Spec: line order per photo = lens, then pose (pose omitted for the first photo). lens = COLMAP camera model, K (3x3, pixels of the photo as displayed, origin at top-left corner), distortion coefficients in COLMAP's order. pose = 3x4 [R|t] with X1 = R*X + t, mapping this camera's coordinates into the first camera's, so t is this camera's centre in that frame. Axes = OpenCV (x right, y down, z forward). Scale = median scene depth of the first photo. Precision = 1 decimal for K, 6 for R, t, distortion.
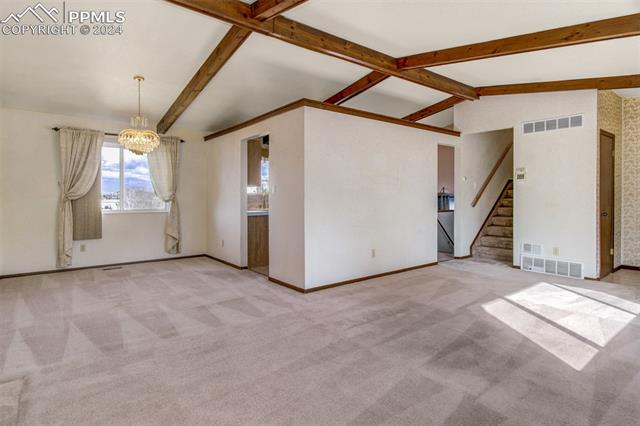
lens RADIAL K [[342.4, 0, 319.8], [0, 342.4, 196.3], [0, 0, 1]] dist [-0.000171, -0.000215]
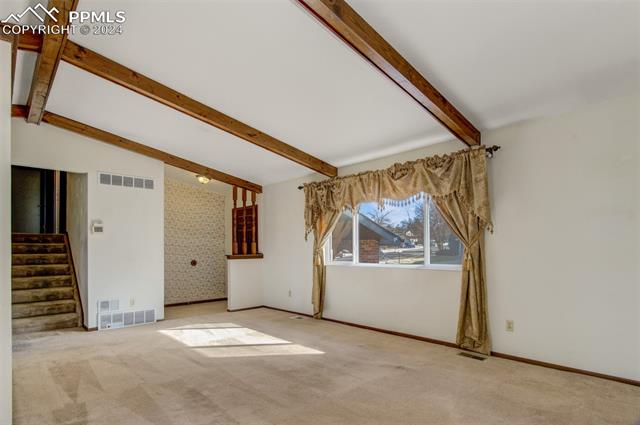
lens RADIAL K [[339.2, 0, 320.5], [0, 339.2, 244.9], [0, 0, 1]] dist [0.000235, -0.000030]
pose [[-0.094237, 0.011636, 0.995482, -0.433556], [0.006665, 0.999917, -0.011057, -0.001889], [-0.995527, 0.005592, -0.094307, 0.561232]]
